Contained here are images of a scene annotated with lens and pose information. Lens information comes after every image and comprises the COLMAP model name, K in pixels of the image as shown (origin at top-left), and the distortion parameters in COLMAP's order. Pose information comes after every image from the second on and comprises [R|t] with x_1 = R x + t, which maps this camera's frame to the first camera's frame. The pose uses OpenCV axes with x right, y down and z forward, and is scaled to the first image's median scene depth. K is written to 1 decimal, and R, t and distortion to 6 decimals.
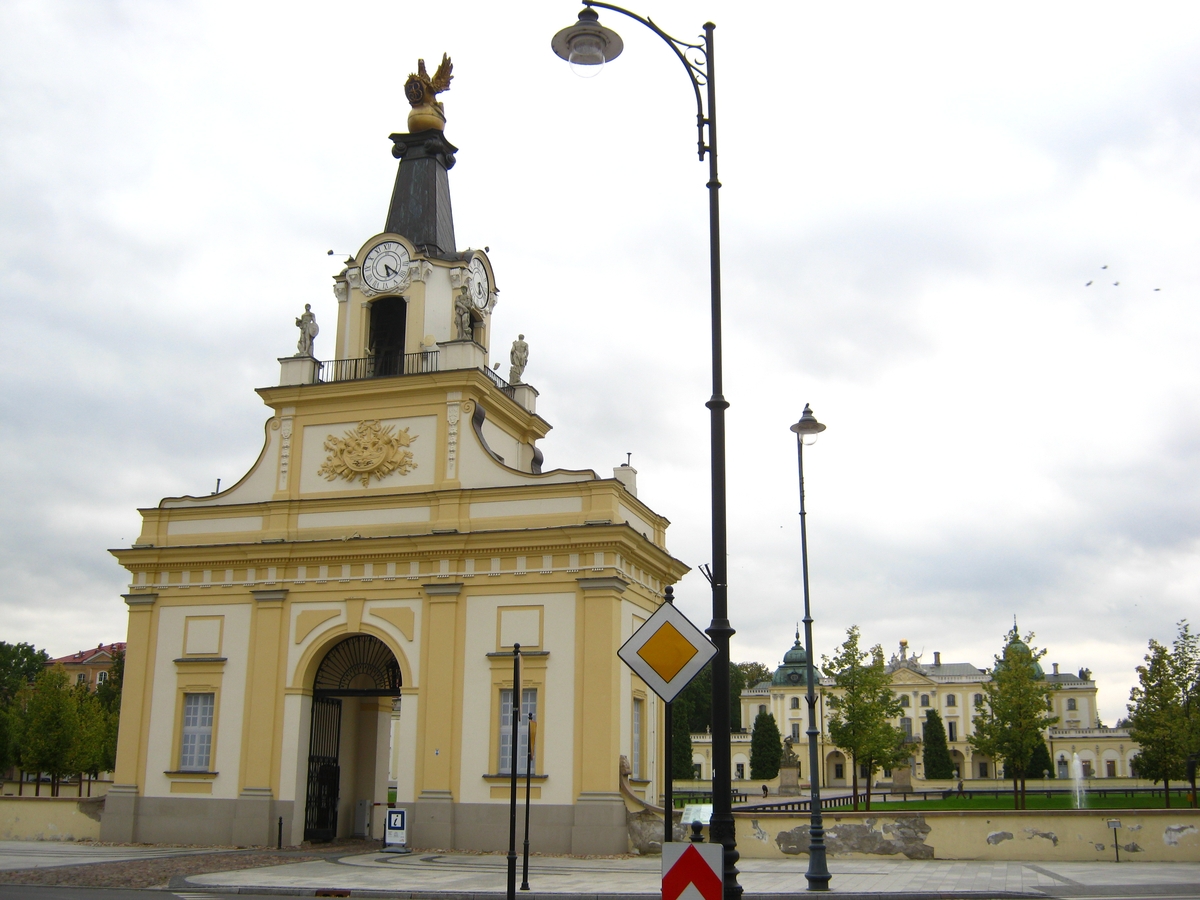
lens RADIAL K [[1306.8, 0, 599.0], [0, 1306.8, 449.5], [0, 0, 1]] dist [-0.082267, 0.000000]
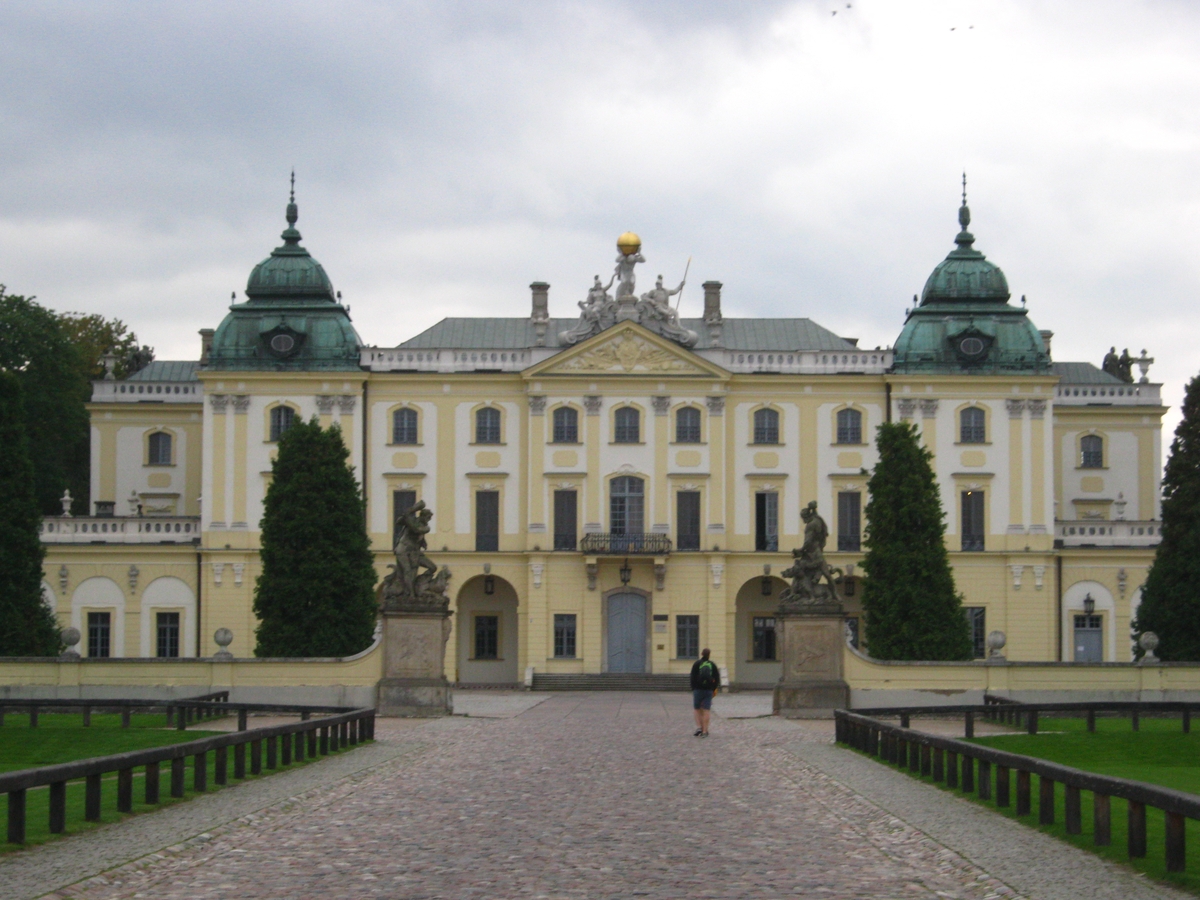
lens RADIAL K [[3536.9, 0, 600.5], [0, 3536.9, 450.1], [0, 0, 1]] dist [-0.055764, 0.000000]
pose [[0.958395, 0.017540, 0.284905, -0.114211], [-0.070502, 0.981733, 0.176721, 0.263343], [-0.276601, -0.189455, 0.942125, 1.009605]]
